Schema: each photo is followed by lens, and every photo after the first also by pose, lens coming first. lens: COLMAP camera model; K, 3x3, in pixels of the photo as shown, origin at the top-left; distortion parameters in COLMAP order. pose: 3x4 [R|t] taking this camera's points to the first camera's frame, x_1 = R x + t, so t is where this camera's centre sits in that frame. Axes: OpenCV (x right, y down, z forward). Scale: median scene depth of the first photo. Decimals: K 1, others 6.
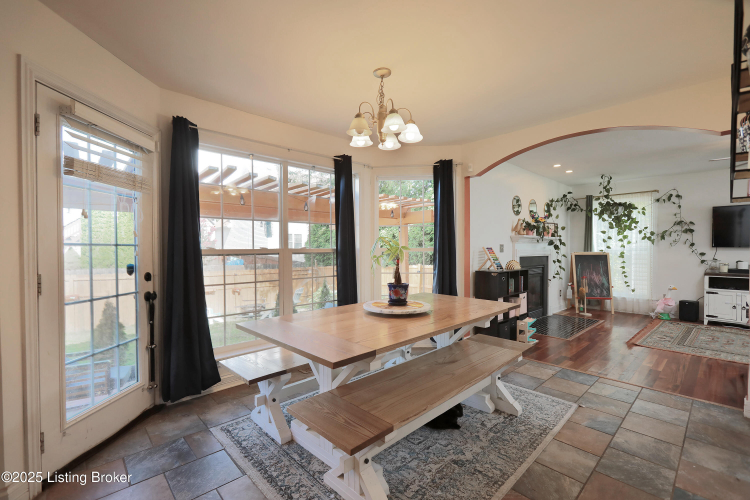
lens RADIAL K [[331.9, 0, 372.6], [0, 331.9, 253.1], [0, 0, 1]] dist [-0.003816, 0.001571]
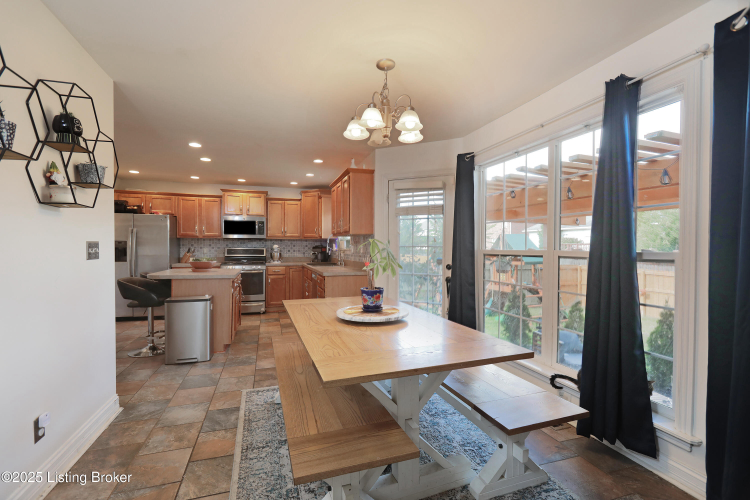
lens RADIAL K [[331.9, 0, 370.9], [0, 331.9, 251.7], [0, 0, 1]] dist [-0.003816, 0.001571]
pose [[-0.433949, 0.013025, -0.900843, 0.448638], [-0.015940, 0.999628, 0.022132, -0.015609], [0.900796, 0.023964, -0.433580, 0.687665]]
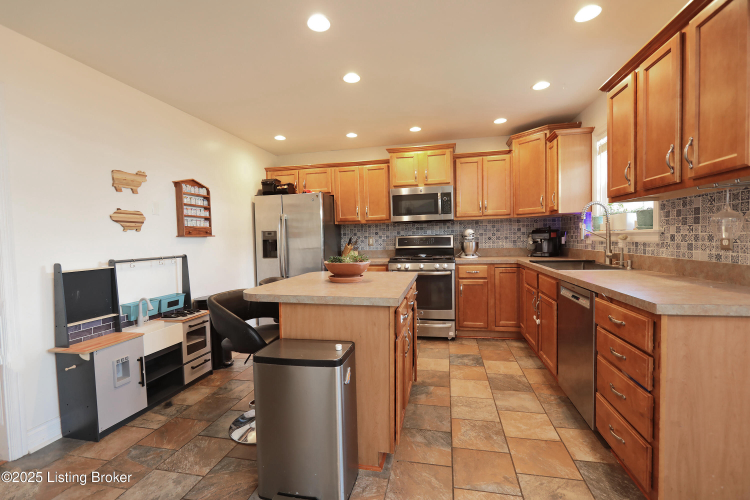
lens RADIAL K [[331.9, 0, 372.4], [0, 331.9, 252.0], [0, 0, 1]] dist [-0.003816, 0.001571]
pose [[-0.822647, 0.049920, -0.566357, 0.070809], [0.021105, 0.998133, 0.057322, -0.003181], [0.568161, 0.035202, -0.822164, 0.295517]]
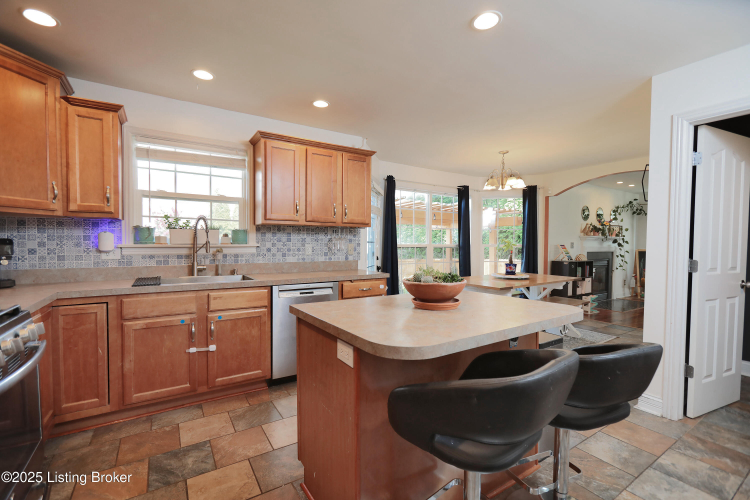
lens RADIAL K [[331.9, 0, 373.8], [0, 331.9, 254.1], [0, 0, 1]] dist [-0.003816, 0.001571]
pose [[0.984267, 0.012912, -0.176218, -0.176783], [-0.009978, 0.999797, 0.017528, 0.006274], [0.176408, -0.015494, 0.984195, -0.495852]]
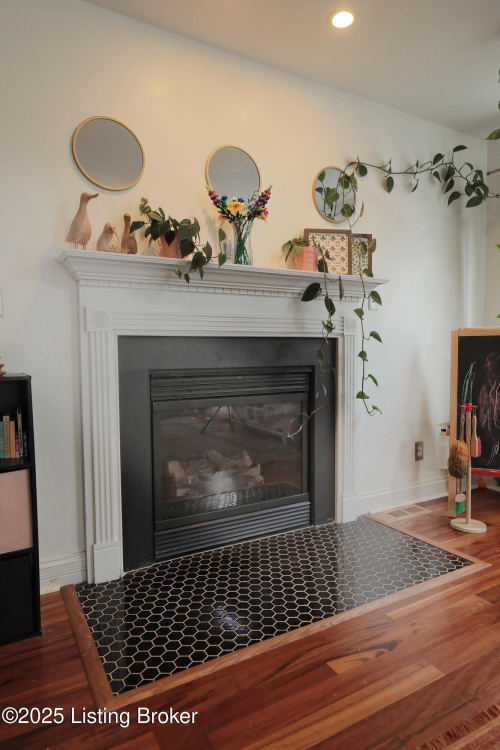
lens RADIAL K [[476.8, 0, 258.2], [0, 476.8, 377.6], [0, 0, 1]] dist [-0.004167, 0.000431]
pose [[0.975596, 0.007676, -0.219440, 0.703272], [0.003072, 0.998814, 0.048599, 0.029267], [0.219553, -0.048087, 0.974415, 0.681997]]
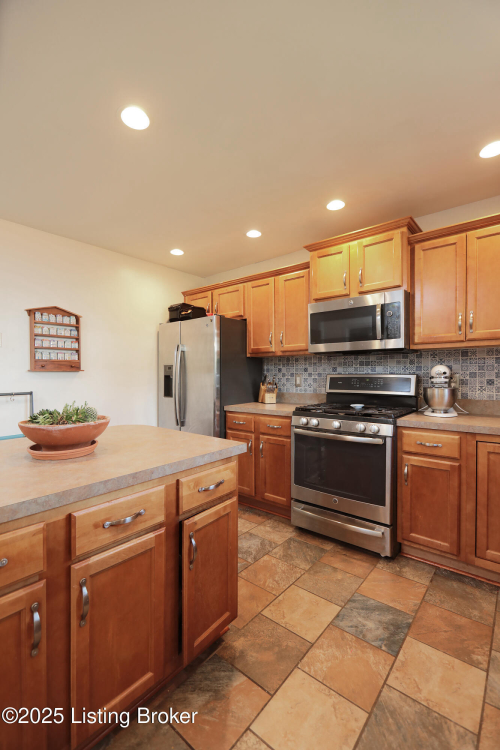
lens RADIAL K [[331.9, 0, 252.6], [0, 331.9, 378.8], [0, 0, 1]] dist [-0.003816, 0.001571]
pose [[-0.991510, 0.012032, -0.129473, -0.297633], [0.008077, 0.999486, 0.031033, -0.004961], [0.129780, 0.029724, -0.991097, 0.172317]]
